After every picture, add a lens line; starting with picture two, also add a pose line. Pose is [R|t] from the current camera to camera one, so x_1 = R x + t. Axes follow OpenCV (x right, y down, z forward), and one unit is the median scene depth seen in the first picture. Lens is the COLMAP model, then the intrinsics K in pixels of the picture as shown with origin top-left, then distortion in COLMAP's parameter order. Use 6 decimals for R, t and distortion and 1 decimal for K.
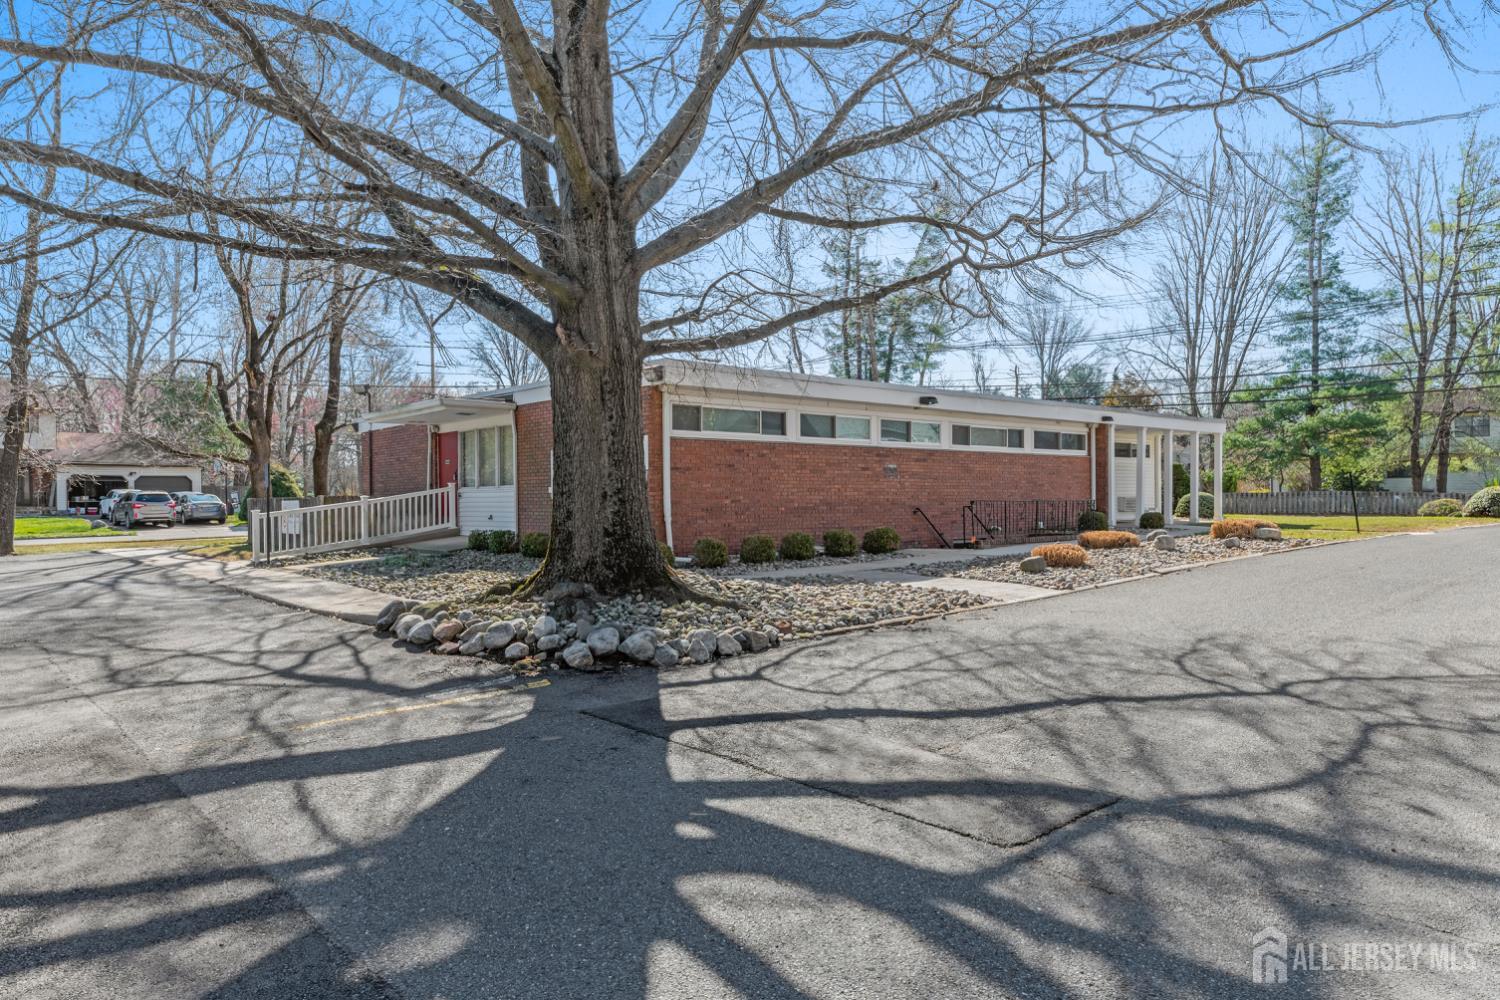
lens RADIAL K [[1011.9, 0, 750.0], [0, 1011.9, 500.0], [0, 0, 1]] dist [-0.003643, -0.003431]
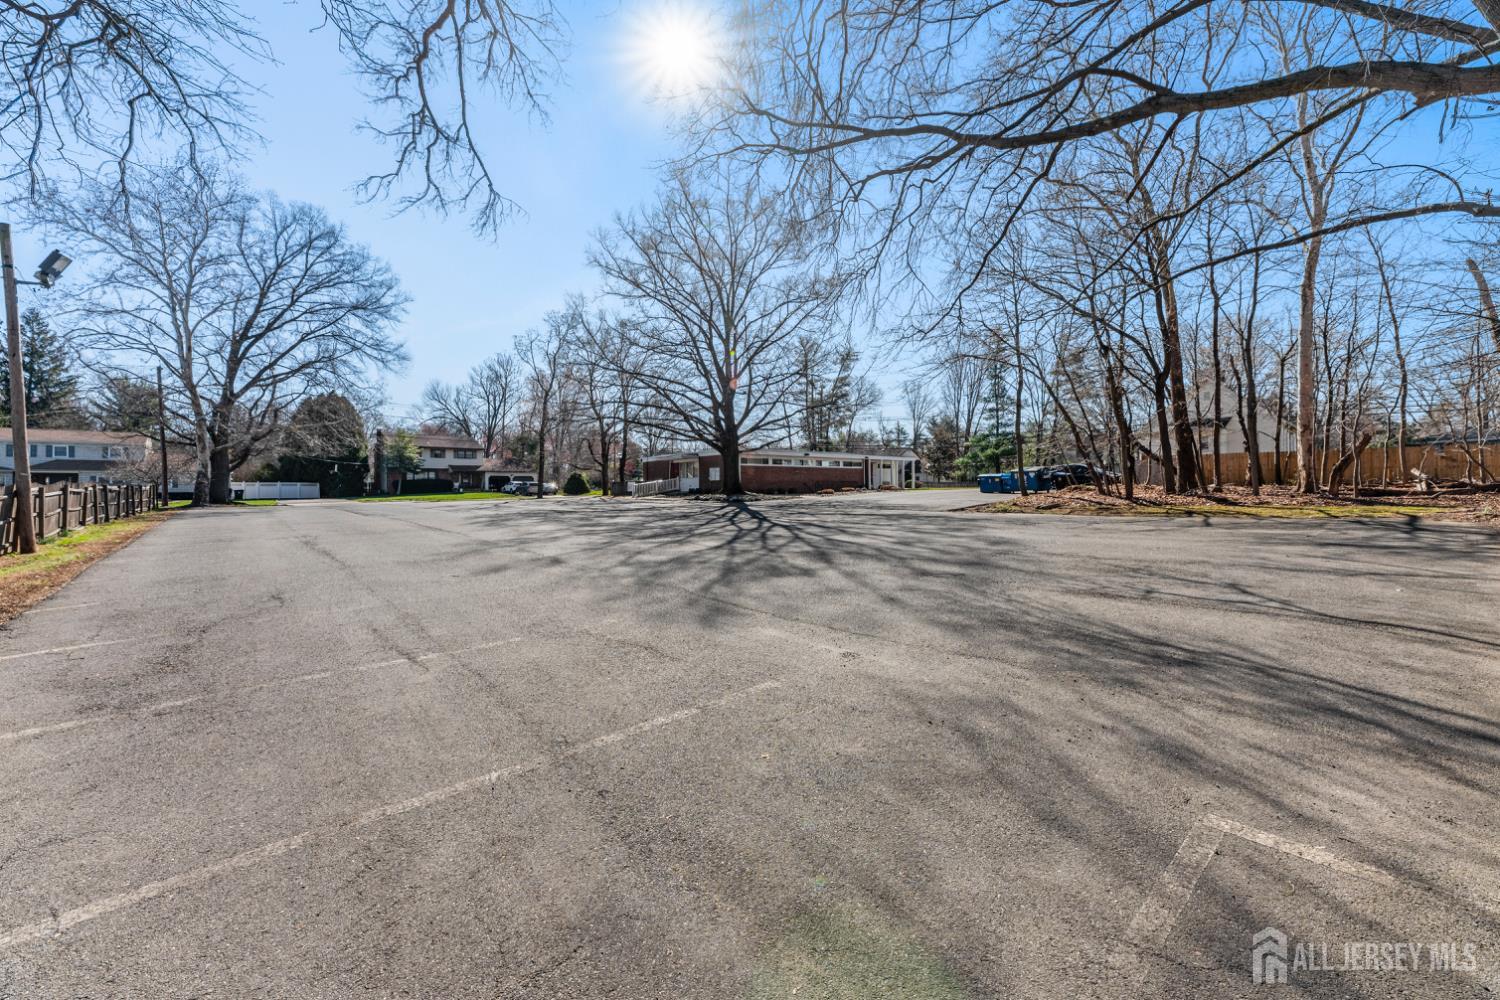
lens RADIAL K [[605.2, 0, 750.0], [0, 605.2, 500.0], [0, 0, 1]] dist [-0.000382, -0.000079]
pose [[0.999258, 0.000000, -0.038515, 0.041339], [0.000546, 0.999900, 0.014154, 0.033977], [0.038511, -0.014165, 0.999158, -1.072983]]
